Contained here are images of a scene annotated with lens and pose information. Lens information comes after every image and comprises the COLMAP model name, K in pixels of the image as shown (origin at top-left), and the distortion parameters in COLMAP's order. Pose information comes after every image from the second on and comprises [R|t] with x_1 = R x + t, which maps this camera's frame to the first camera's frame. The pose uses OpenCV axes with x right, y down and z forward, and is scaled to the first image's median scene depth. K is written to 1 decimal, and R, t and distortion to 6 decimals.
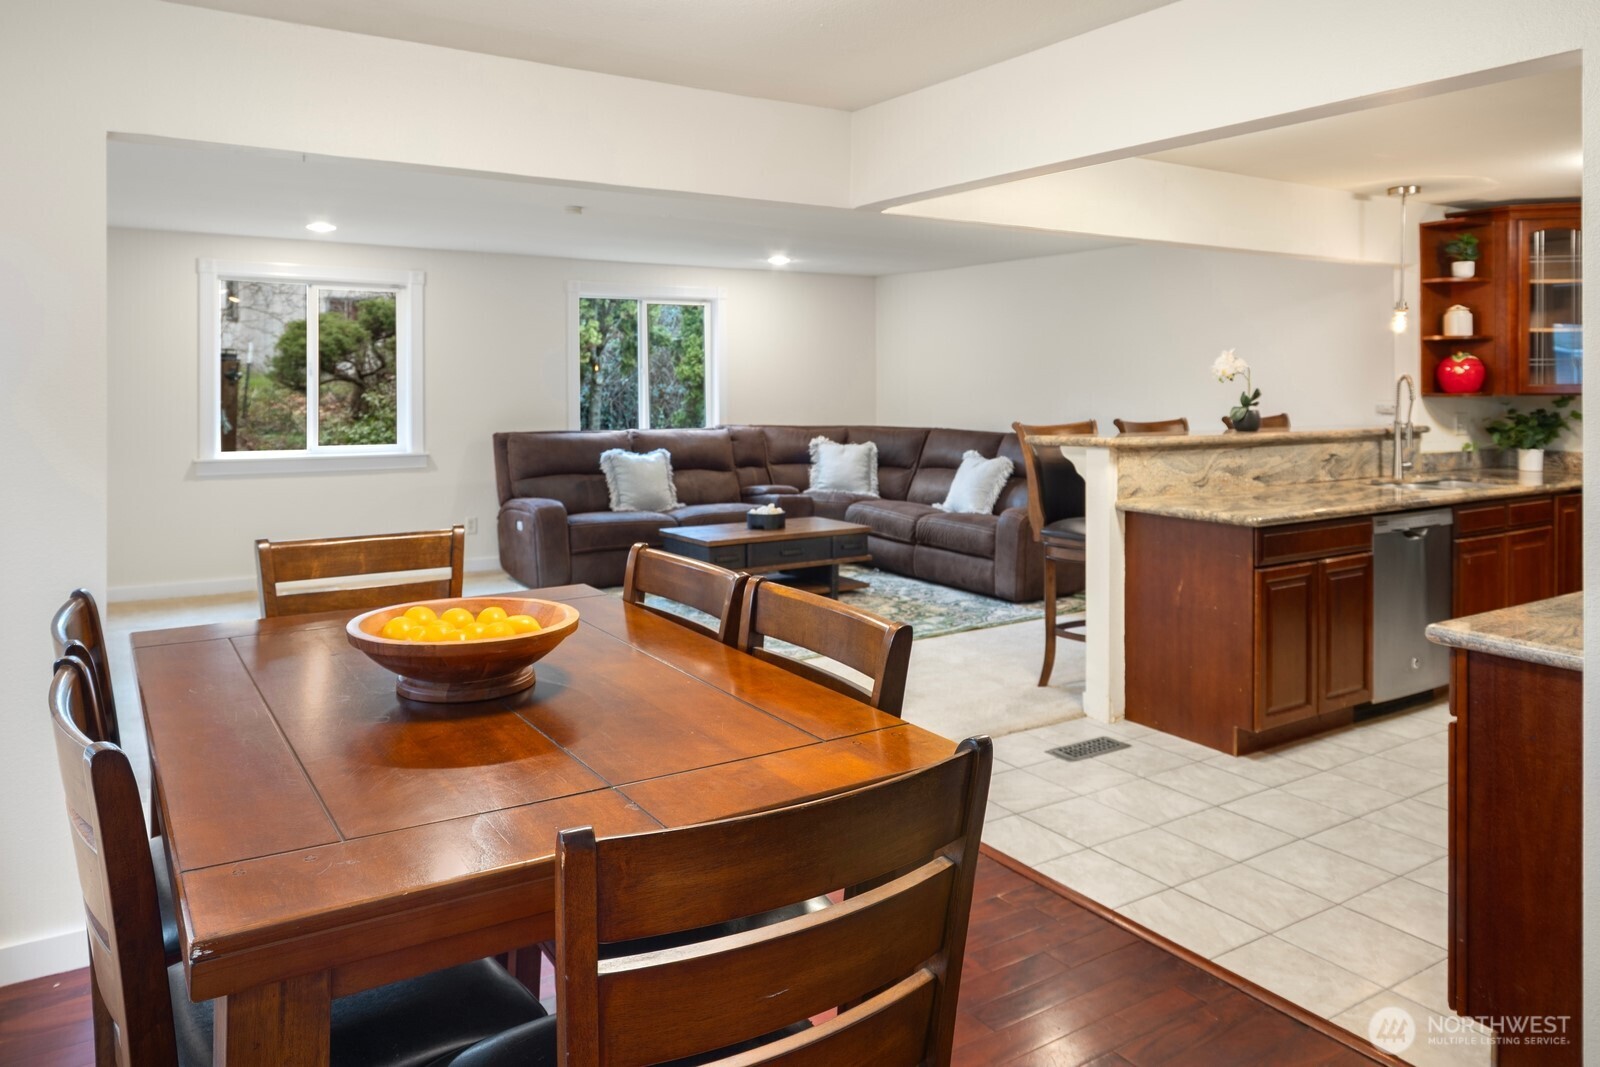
lens RADIAL K [[1100.4, 0, 792.9], [0, 1100.4, 531.9], [0, 0, 1]] dist [0.014615, -0.004720]
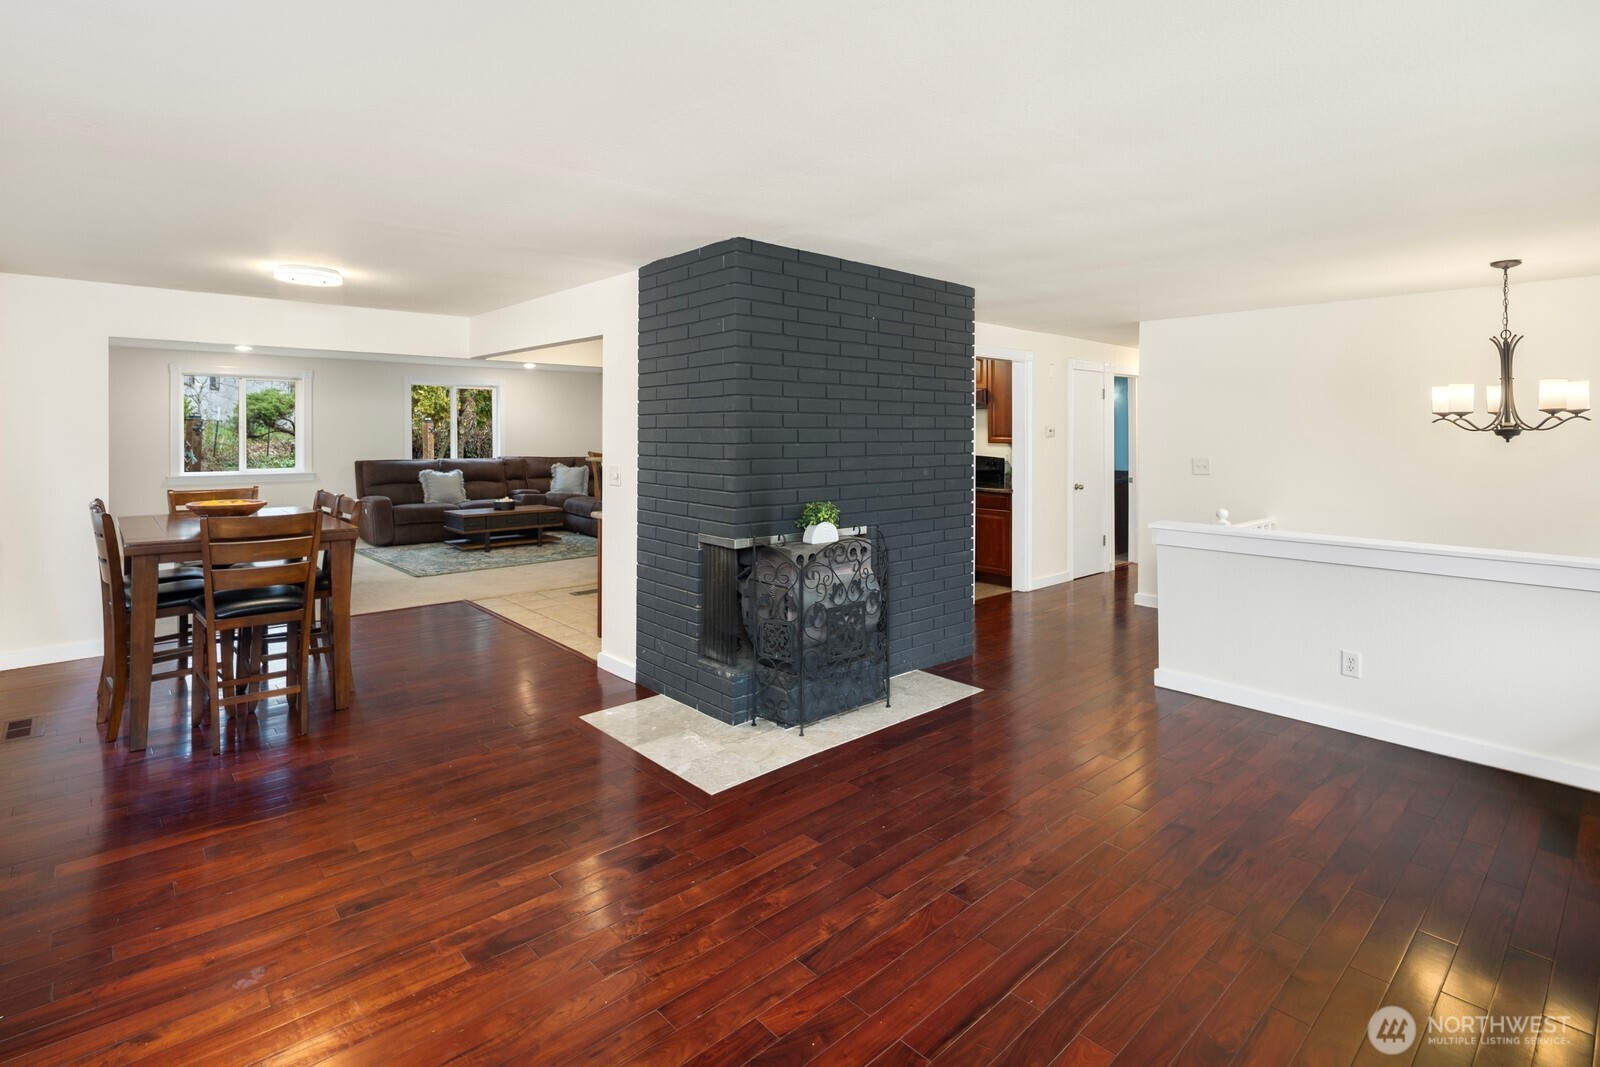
lens RADIAL K [[782.7, 0, 788.3], [0, 782.7, 525.5], [0, 0, 1]] dist [0.005362, -0.000372]
pose [[0.988580, -0.017973, 0.149622, 0.225956], [0.020433, 0.999680, -0.014919, 0.047089], [-0.149306, 0.017806, 0.988631, -0.353168]]
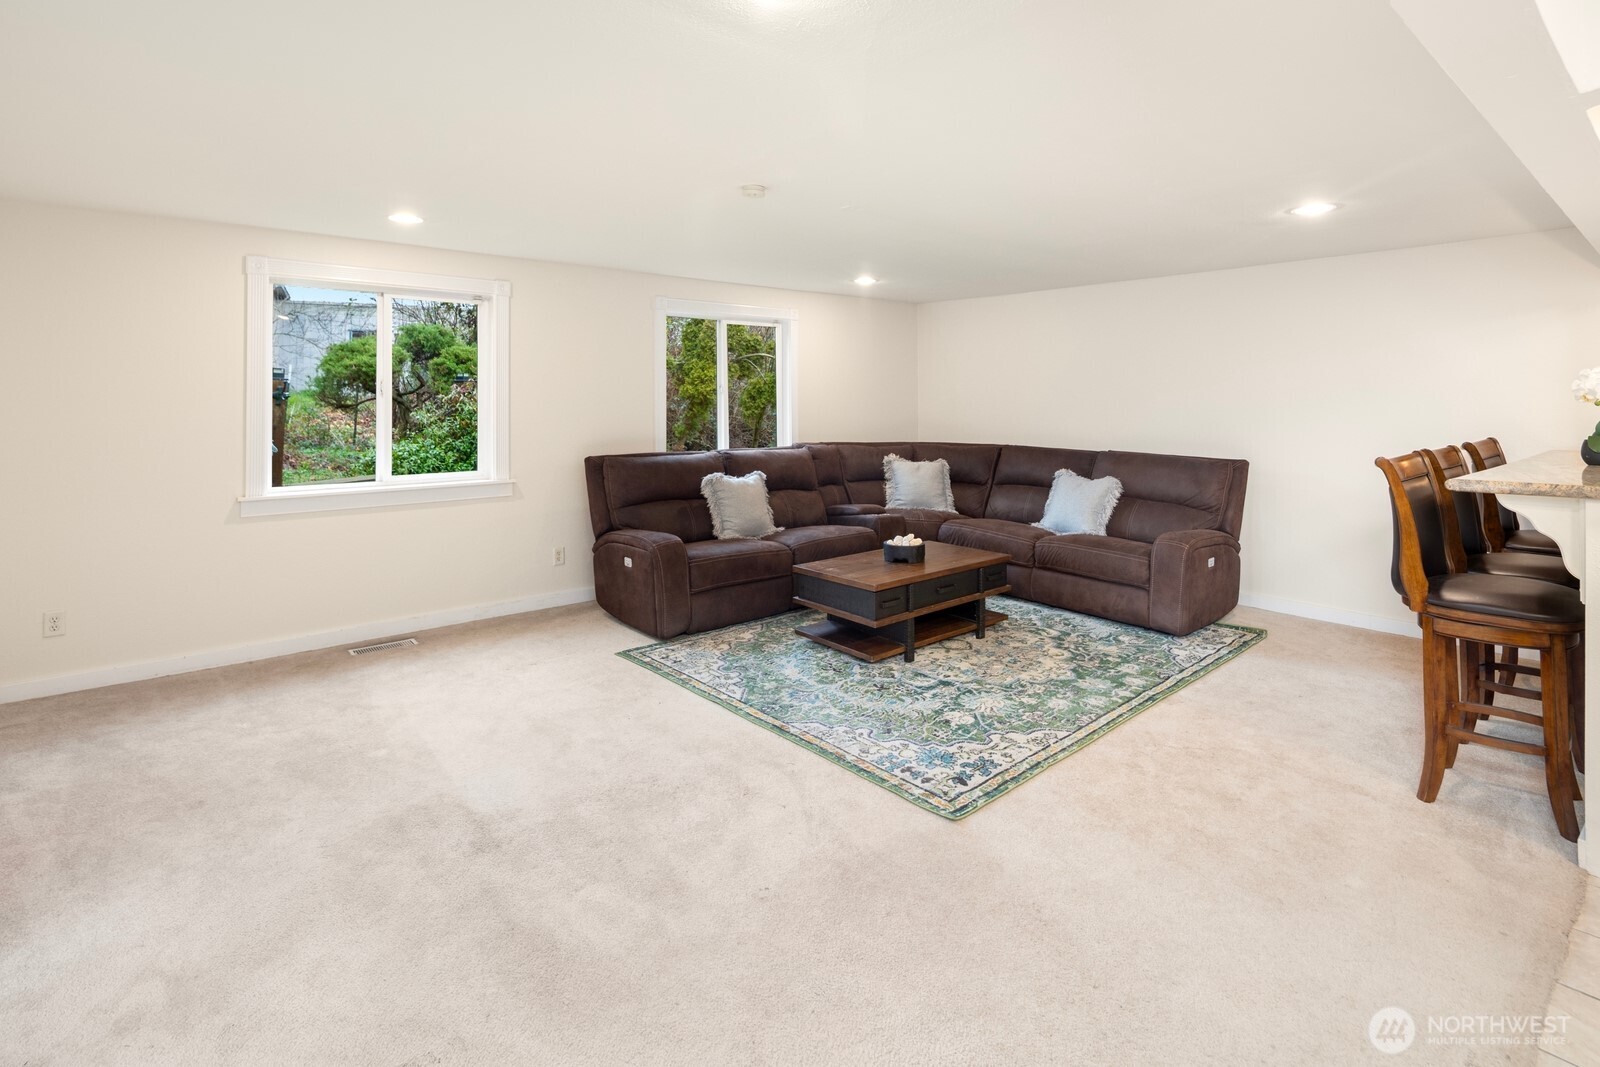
lens RADIAL K [[782.7, 0, 793.4], [0, 782.7, 478.2], [0, 0, 1]] dist [0.005362, -0.000372]
pose [[0.992028, -0.012904, 0.125358, -0.176151], [0.016989, 0.999357, -0.031571, -0.047114], [-0.124870, 0.033449, 0.991609, 0.316737]]
